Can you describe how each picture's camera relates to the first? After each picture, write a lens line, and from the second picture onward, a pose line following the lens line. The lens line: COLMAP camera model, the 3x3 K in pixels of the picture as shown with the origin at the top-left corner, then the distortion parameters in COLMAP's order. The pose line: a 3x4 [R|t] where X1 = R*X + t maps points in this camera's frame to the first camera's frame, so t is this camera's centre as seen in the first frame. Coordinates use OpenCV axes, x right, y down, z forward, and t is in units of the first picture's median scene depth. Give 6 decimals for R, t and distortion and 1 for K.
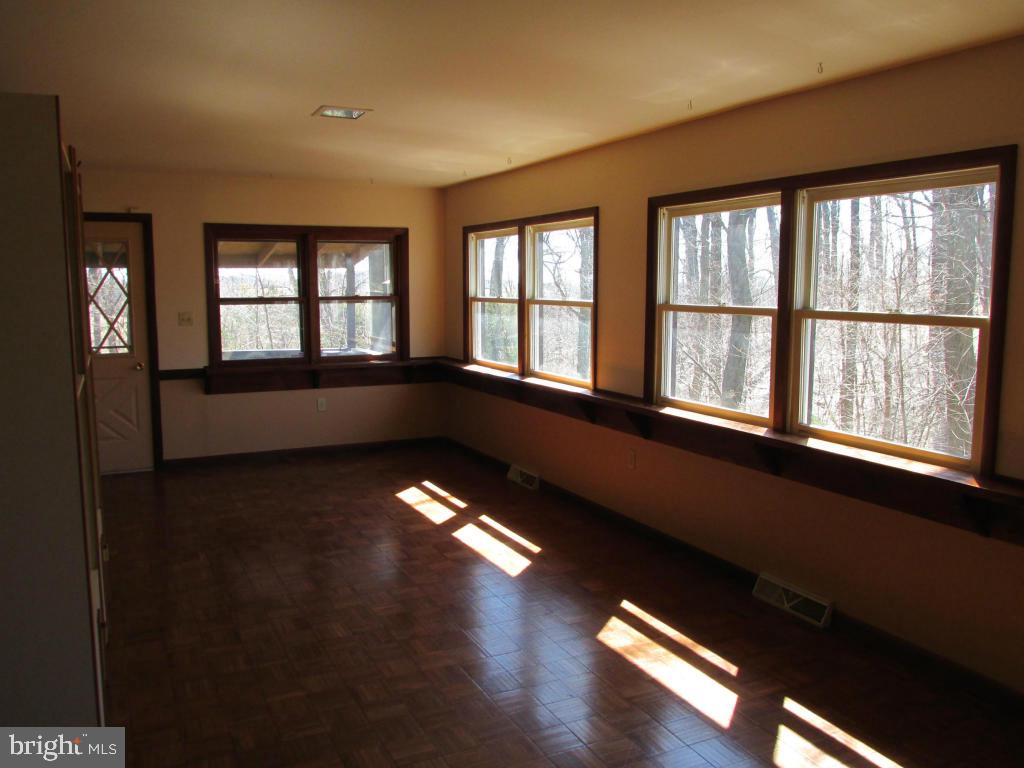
lens RADIAL K [[853.2, 0, 512.0], [0, 853.2, 384.0], [0, 0, 1]] dist [-0.024855, 0.000512]
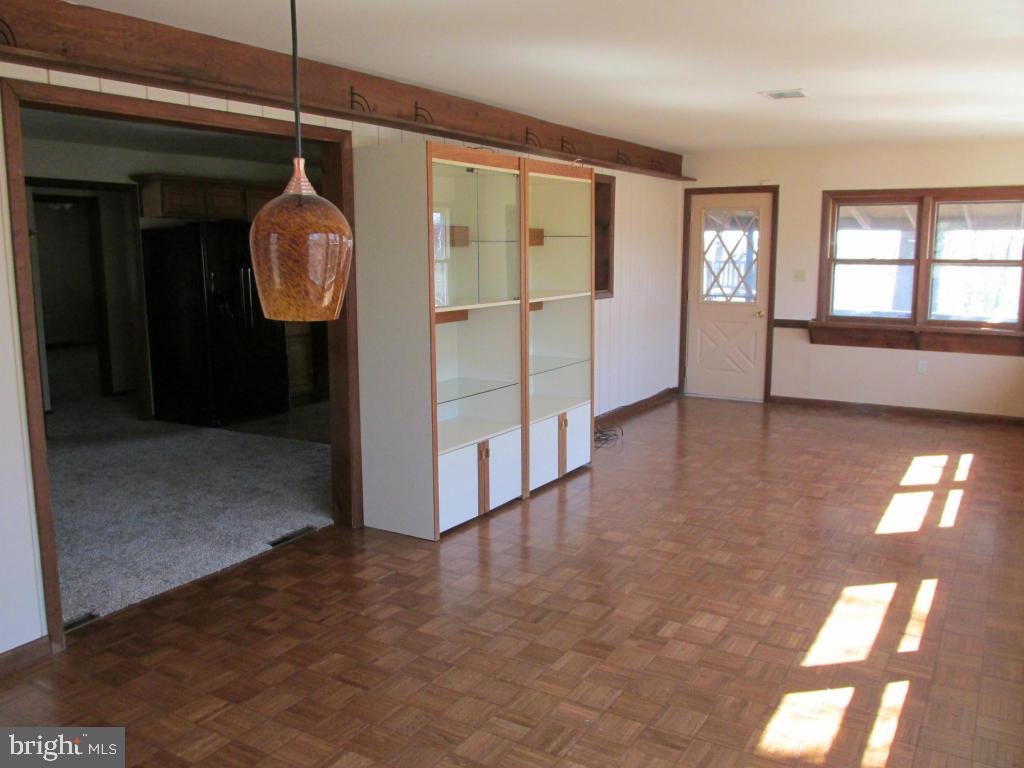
lens RADIAL K [[853.2, 0, 512.0], [0, 853.2, 384.0], [0, 0, 1]] dist [-0.024855, 0.000512]
pose [[0.530740, 0.133199, -0.837003, 0.386473], [-0.102754, 0.990401, 0.092454, 0.001827], [0.841283, 0.036937, 0.539332, 0.060188]]
